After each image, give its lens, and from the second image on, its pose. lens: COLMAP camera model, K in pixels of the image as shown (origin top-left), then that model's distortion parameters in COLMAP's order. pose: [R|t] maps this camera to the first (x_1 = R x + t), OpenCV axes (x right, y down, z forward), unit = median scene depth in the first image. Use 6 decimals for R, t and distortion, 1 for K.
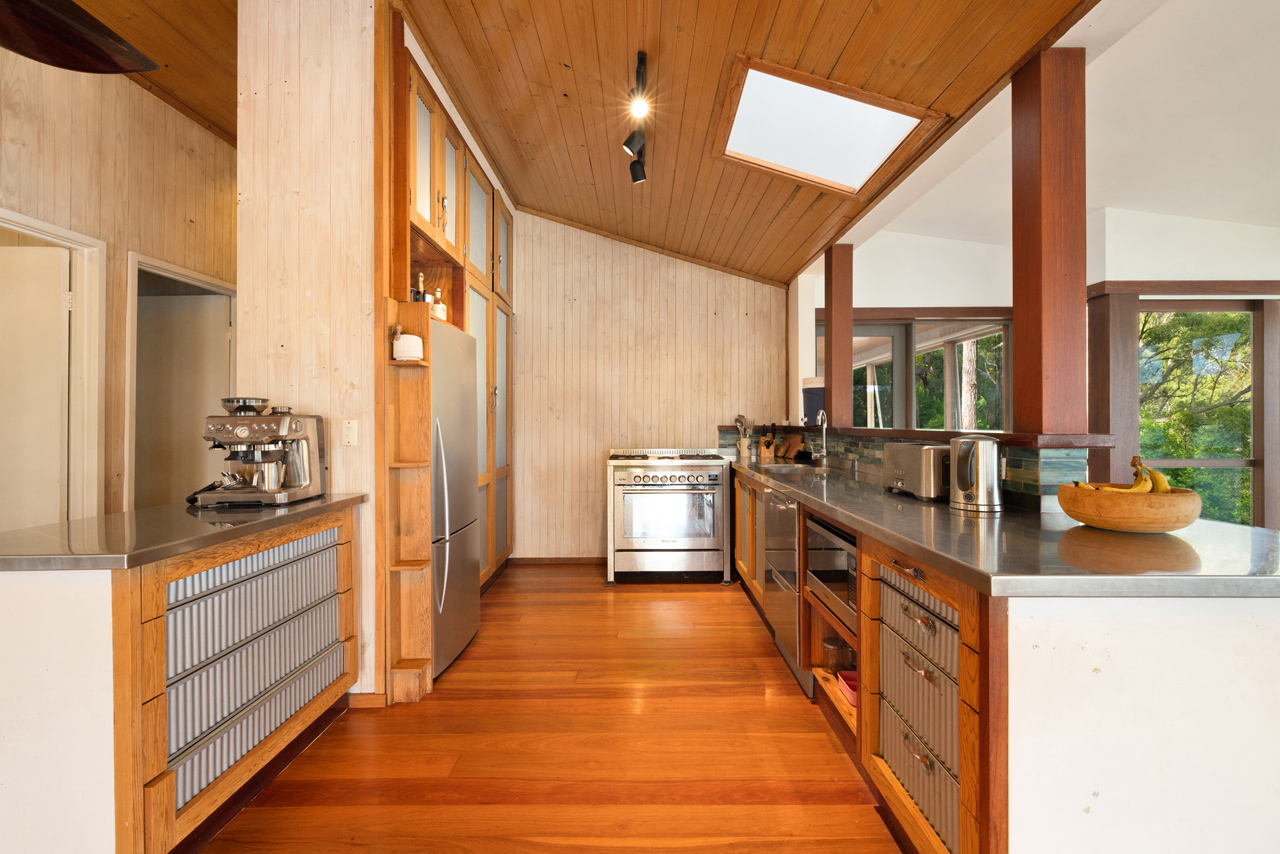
lens RADIAL K [[535.1, 0, 642.2], [0, 535.1, 420.8], [0, 0, 1]] dist [-0.001106, -0.000087]
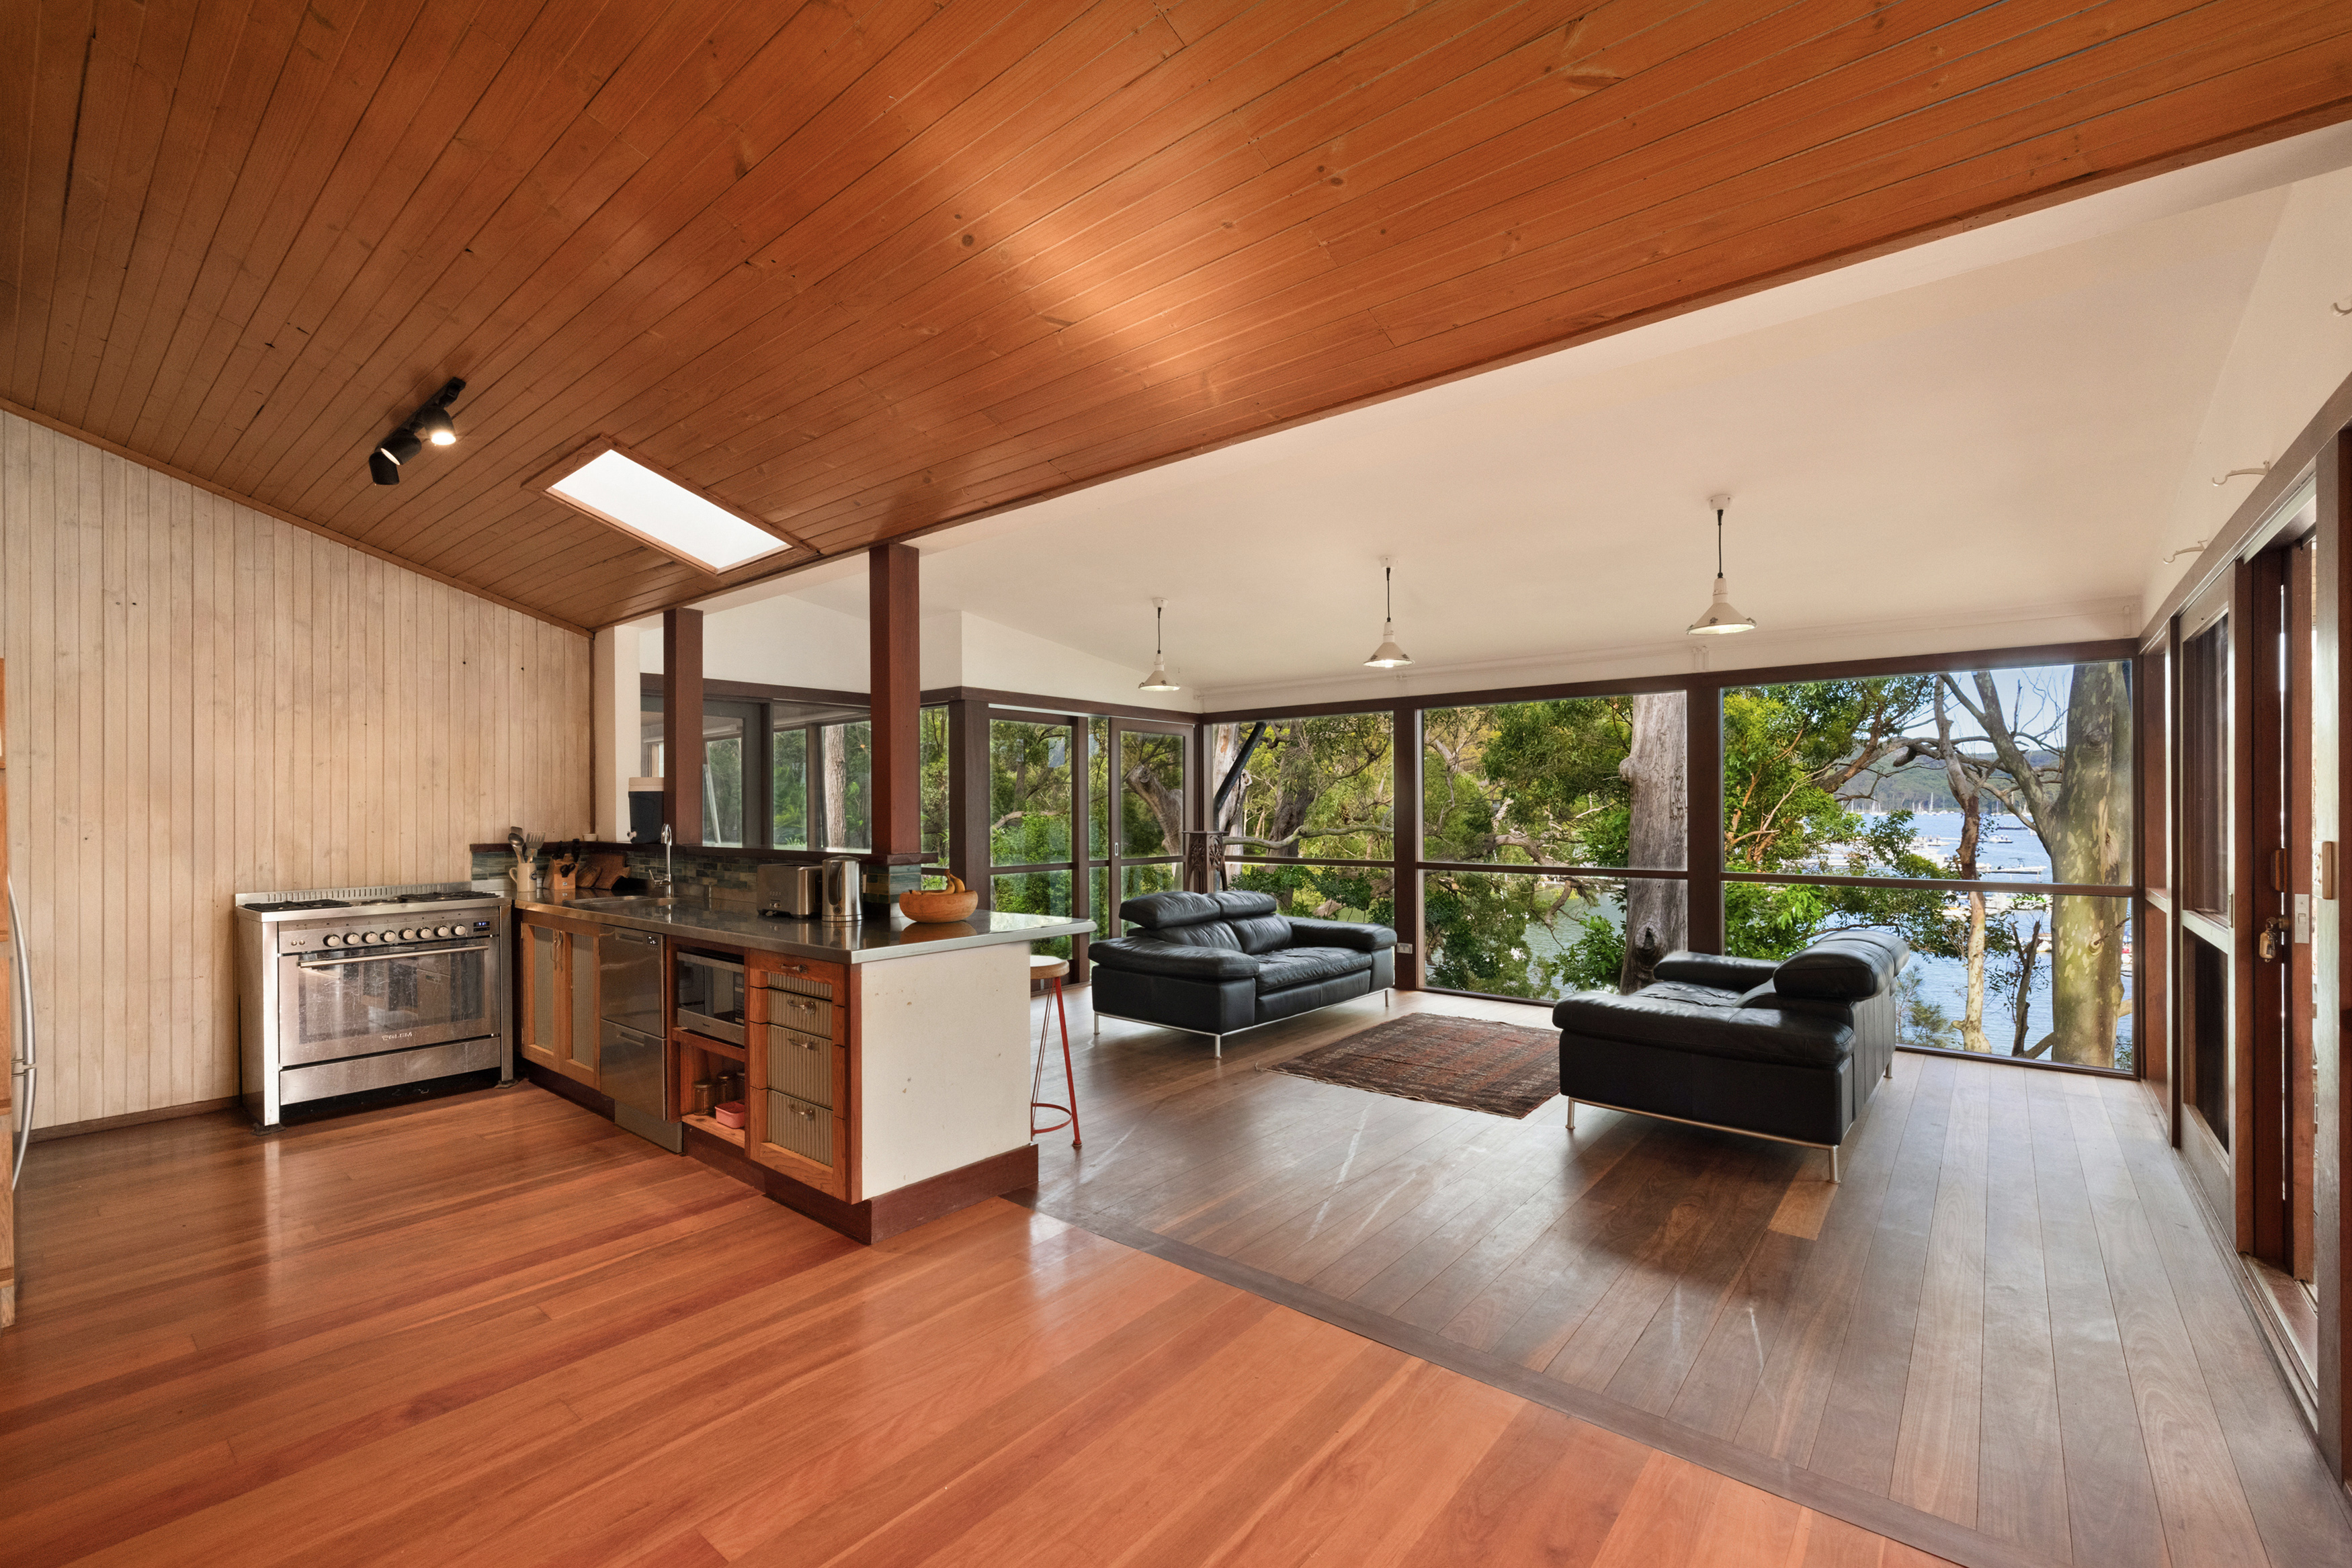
lens RADIAL K [[993.1, 0, 1183.0], [0, 993.1, 807.7], [0, 0, 1]] dist [-0.000248, 0.000100]
pose [[0.633412, -0.002087, 0.773812, -0.296264], [0.003813, 0.999993, -0.000424, -0.038699], [-0.773805, 0.003219, 0.633415, -0.481916]]
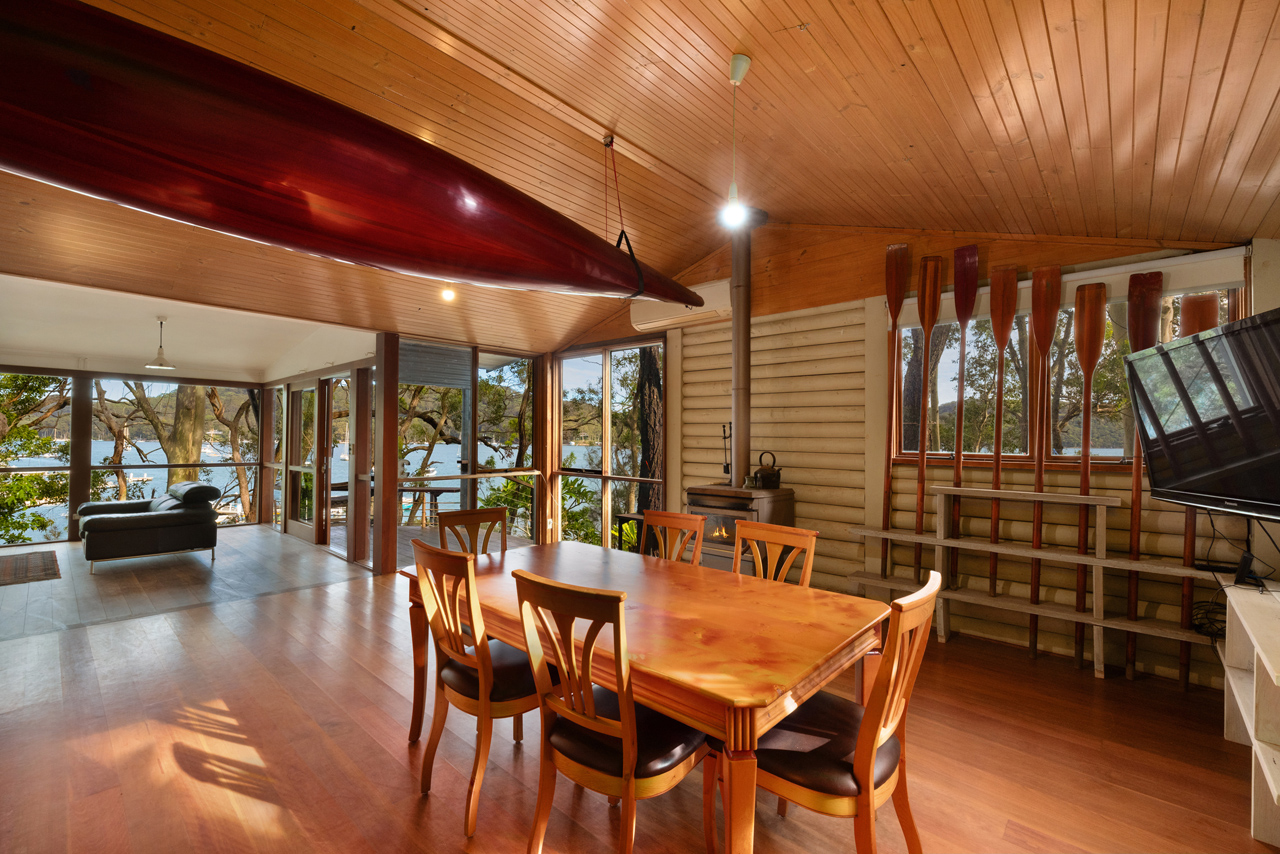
lens RADIAL K [[540.6, 0, 643.8], [0, 540.6, 439.9], [0, 0, 1]] dist [-0.000248, 0.000100]
pose [[-0.748659, -0.007285, 0.662916, -1.175656], [-0.009263, 0.999957, 0.000529, -0.040442], [-0.662891, -0.005745, -0.748694, 0.041844]]
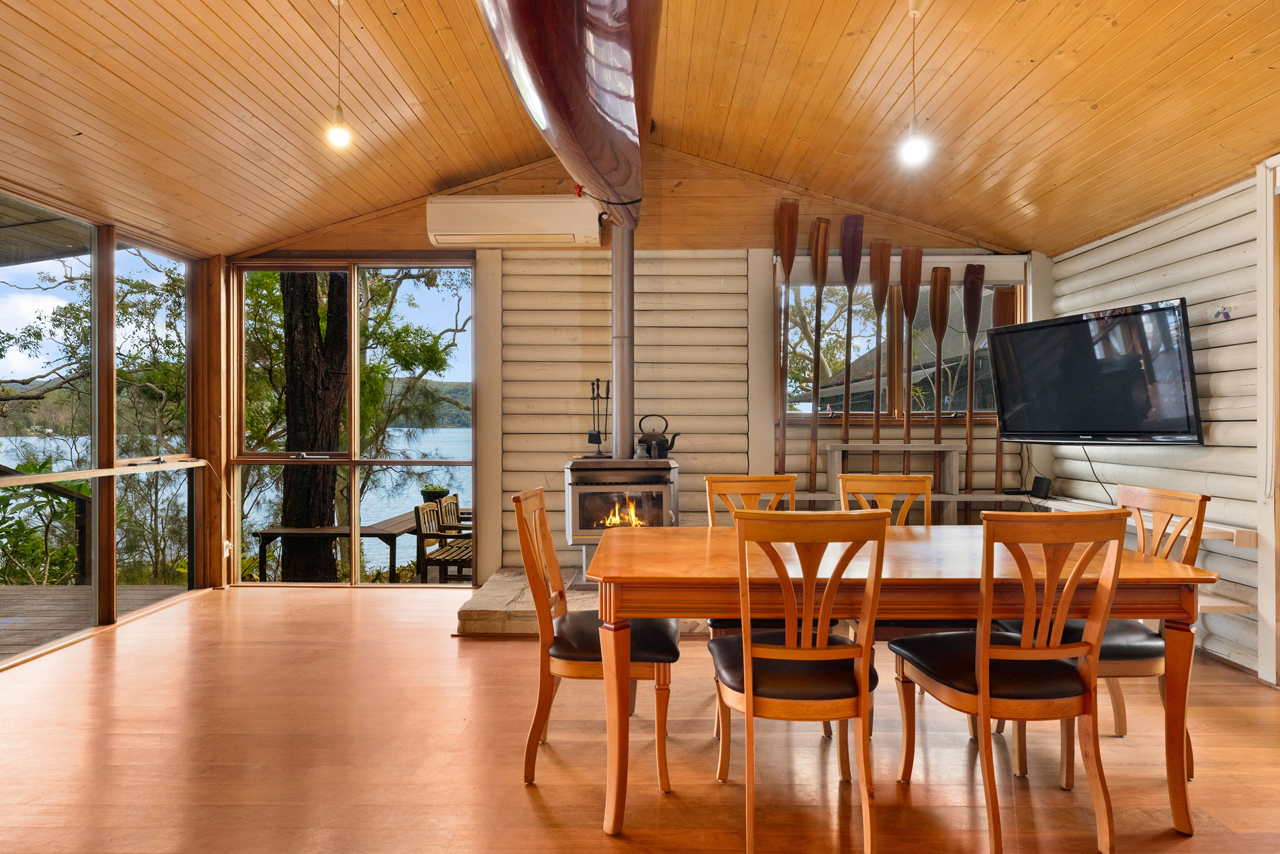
lens RADIAL K [[739.2, 0, 642.2], [0, 739.2, 419.8], [0, 0, 1]] dist [-0.017597, -0.000298]
pose [[-0.999952, 0.003770, 0.009014, -0.543573], [0.003761, 0.999992, -0.000975, -0.003588], [-0.009017, -0.000941, -0.999959, 0.346893]]
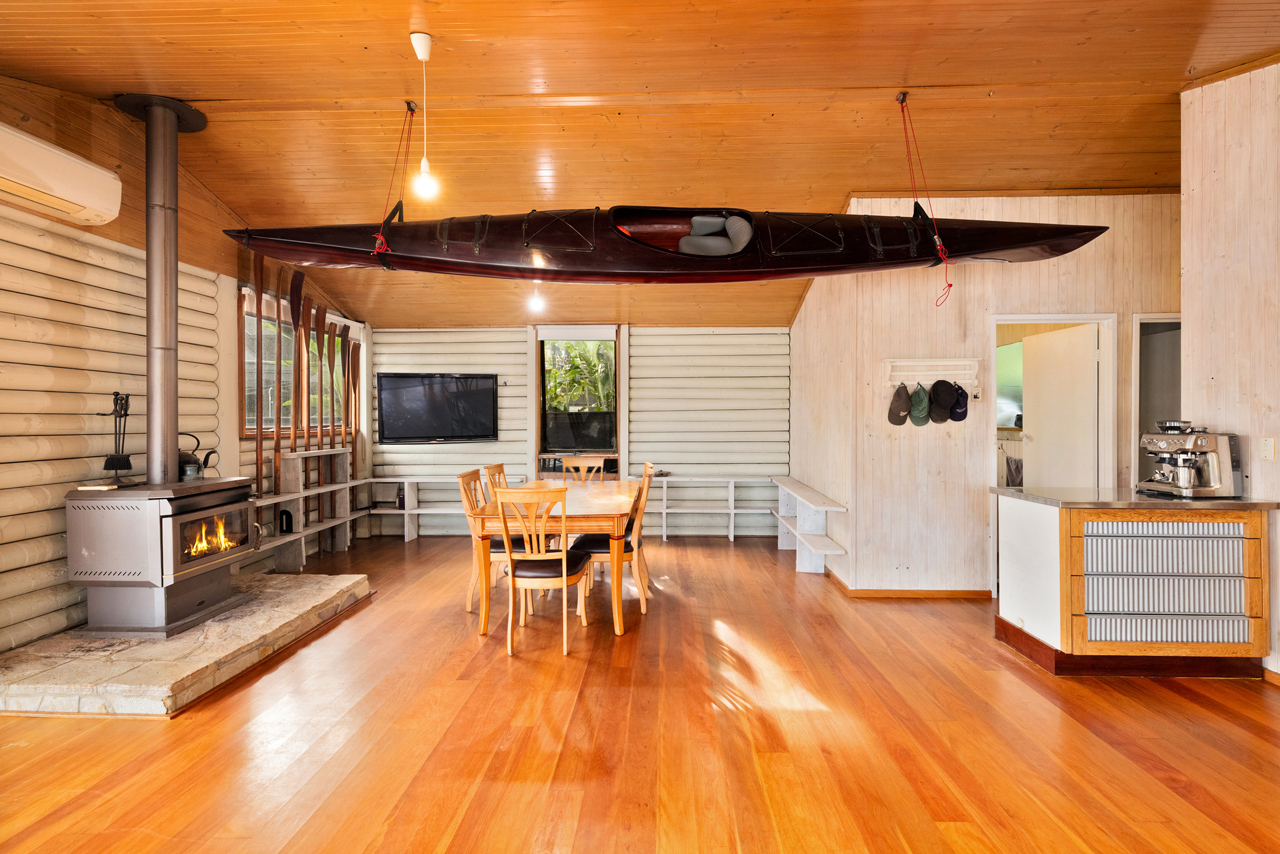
lens RADIAL K [[583.1, 0, 644.0], [0, 583.1, 417.4], [0, 0, 1]] dist [-0.001056, -0.000217]
pose [[-0.027576, 0.002812, -0.999616, 0.496026], [0.008173, 0.999963, 0.002588, -0.038820], [0.999586, -0.008098, -0.027598, -0.215936]]
